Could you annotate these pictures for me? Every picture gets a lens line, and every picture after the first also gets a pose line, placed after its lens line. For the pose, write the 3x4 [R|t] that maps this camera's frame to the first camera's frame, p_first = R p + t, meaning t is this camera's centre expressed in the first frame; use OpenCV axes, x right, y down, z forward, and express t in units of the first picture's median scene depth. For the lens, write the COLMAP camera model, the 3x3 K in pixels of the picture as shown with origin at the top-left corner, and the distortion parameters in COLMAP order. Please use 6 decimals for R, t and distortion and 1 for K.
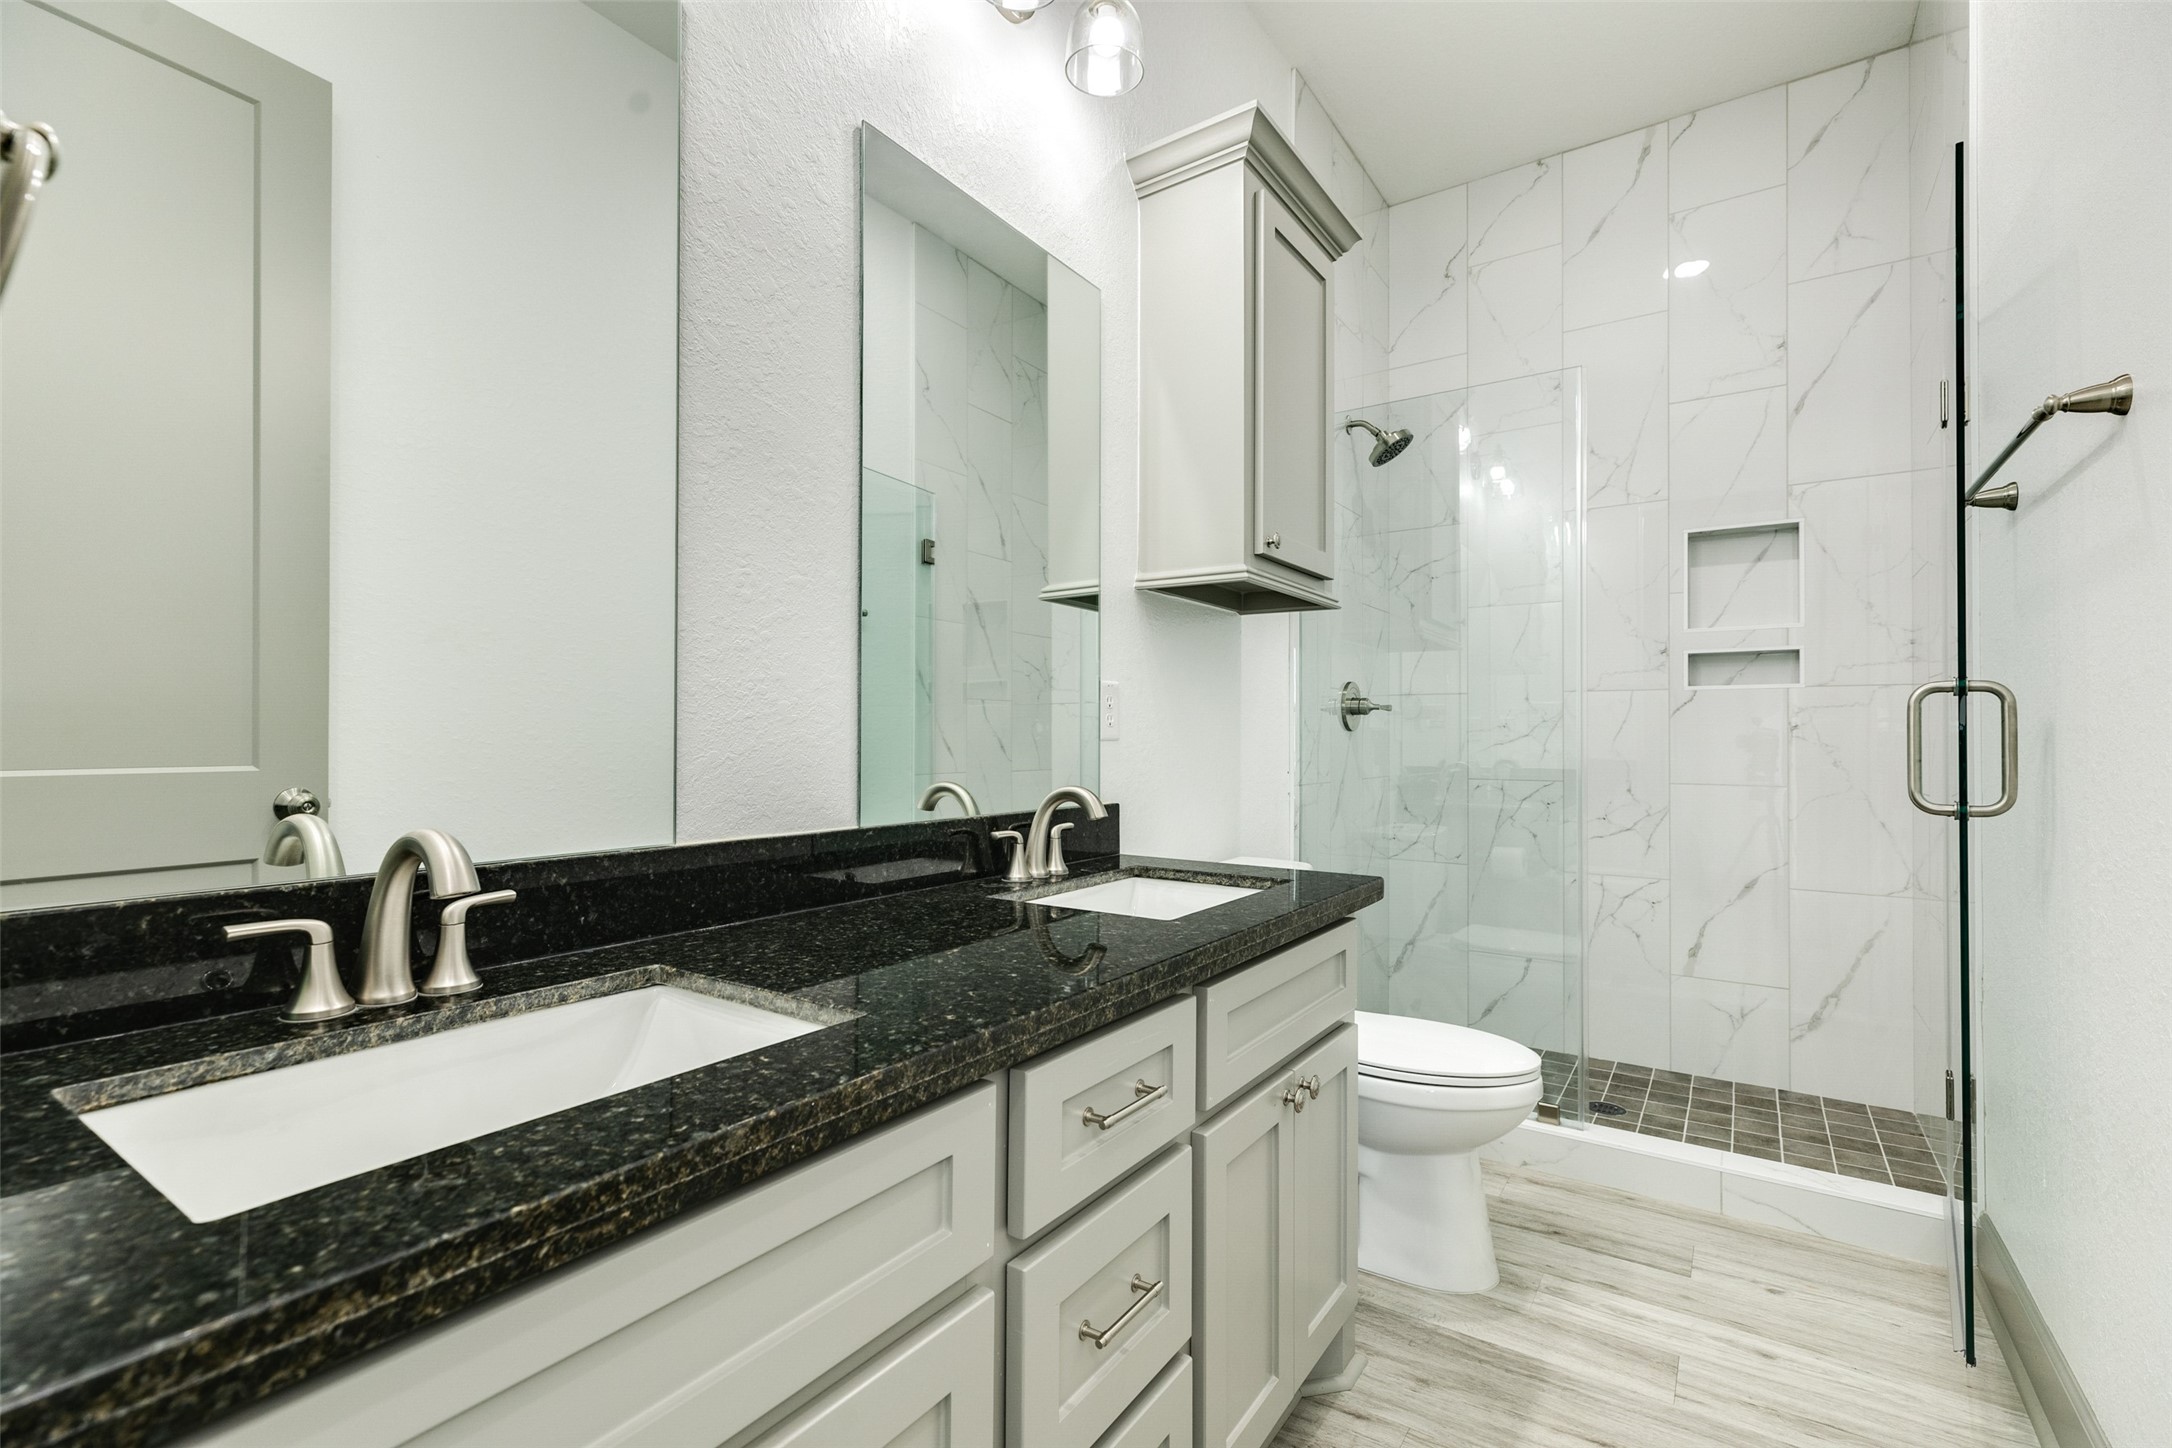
lens RADIAL K [[982.6, 0, 1073.2], [0, 982.6, 735.8], [0, 0, 1]] dist [-0.018188, 0.000758]
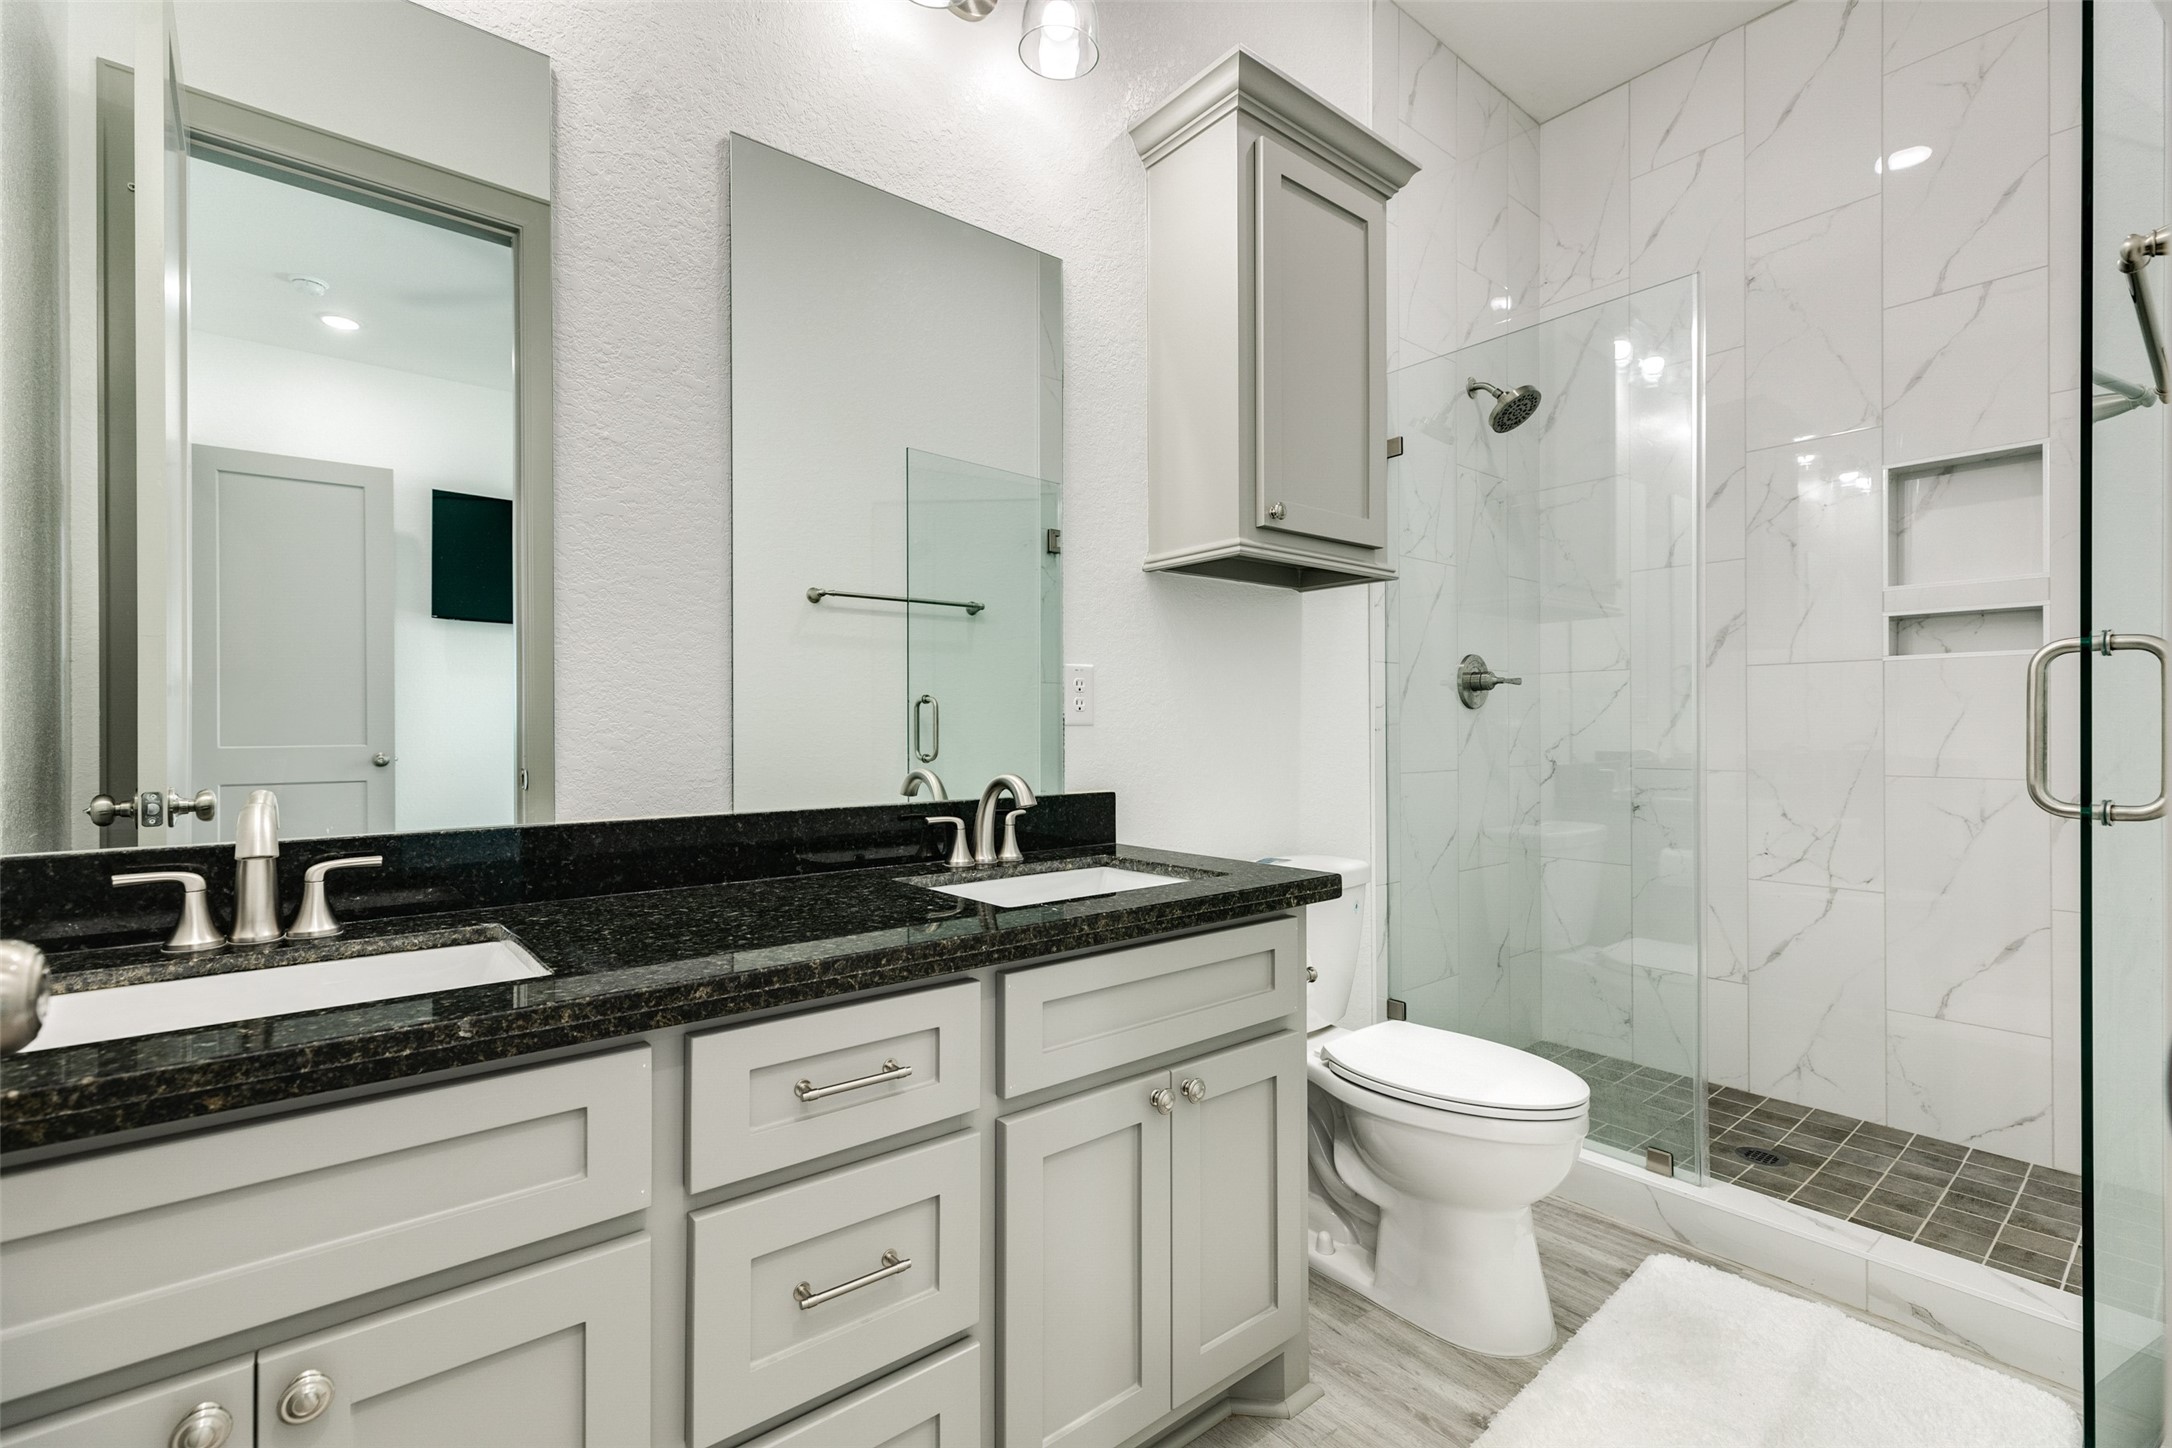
lens RADIAL K [[982.6, 0, 1029.1], [0, 982.6, 732.6], [0, 0, 1]] dist [-0.018188, 0.000758]
pose [[0.960760, -0.007712, -0.277273, 0.240791], [0.010219, 0.999919, 0.007599, 0.002570], [0.277192, -0.010135, 0.960761, 0.033664]]
